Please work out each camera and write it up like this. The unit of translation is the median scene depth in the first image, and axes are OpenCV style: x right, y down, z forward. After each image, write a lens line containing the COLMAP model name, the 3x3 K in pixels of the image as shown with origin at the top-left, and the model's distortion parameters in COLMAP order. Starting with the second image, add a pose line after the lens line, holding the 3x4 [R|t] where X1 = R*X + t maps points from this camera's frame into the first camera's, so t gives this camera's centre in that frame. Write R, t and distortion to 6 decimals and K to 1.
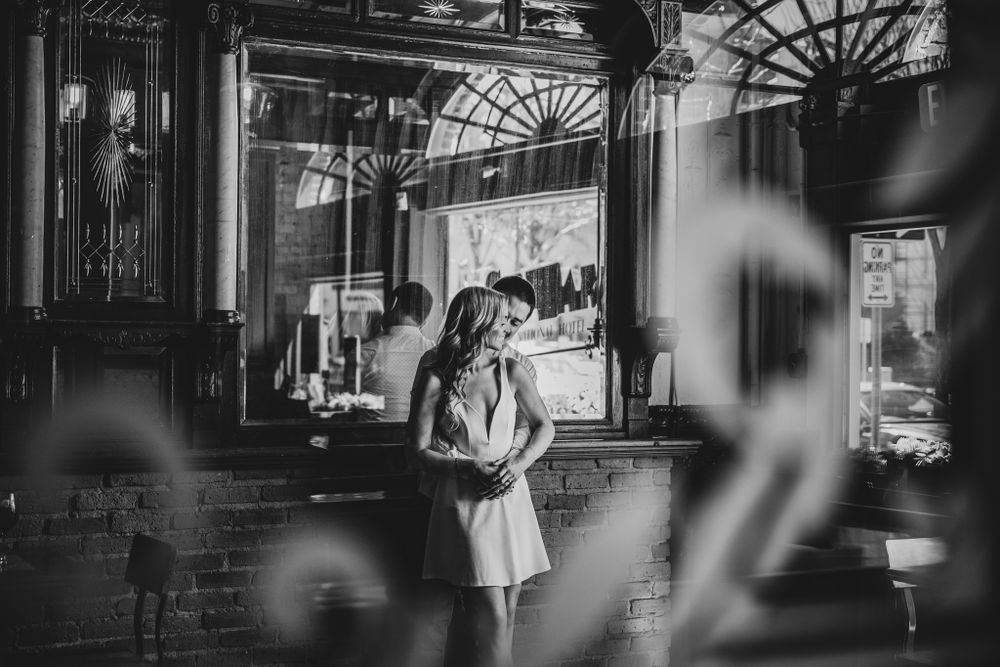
lens RADIAL K [[1654.0, 0, 527.0], [0, 1654.0, 329.2], [0, 0, 1]] dist [0.013673, 0.000000]
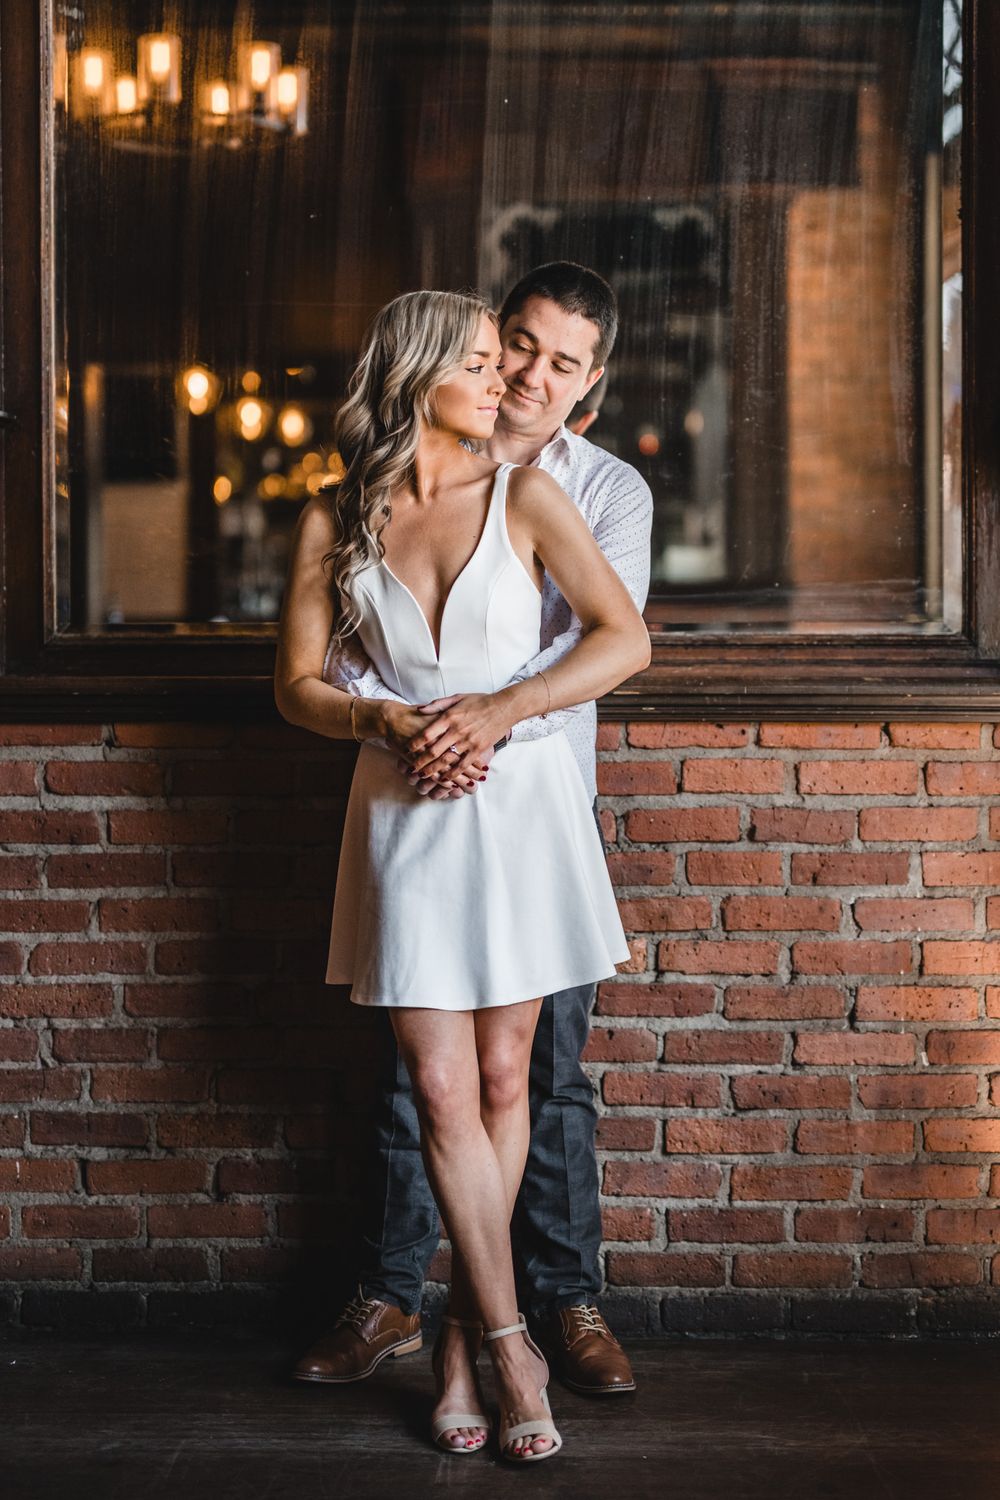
lens RADIAL K [[2440.0, 0, 441.6], [0, 2440.0, 678.2], [0, 0, 1]] dist [0.029929, 0.000000]
pose [[0.873184, -0.000355, -0.487390, 0.270036], [0.010652, 0.999775, 0.018355, 0.060555], [0.487274, -0.021219, 0.872991, 0.460620]]
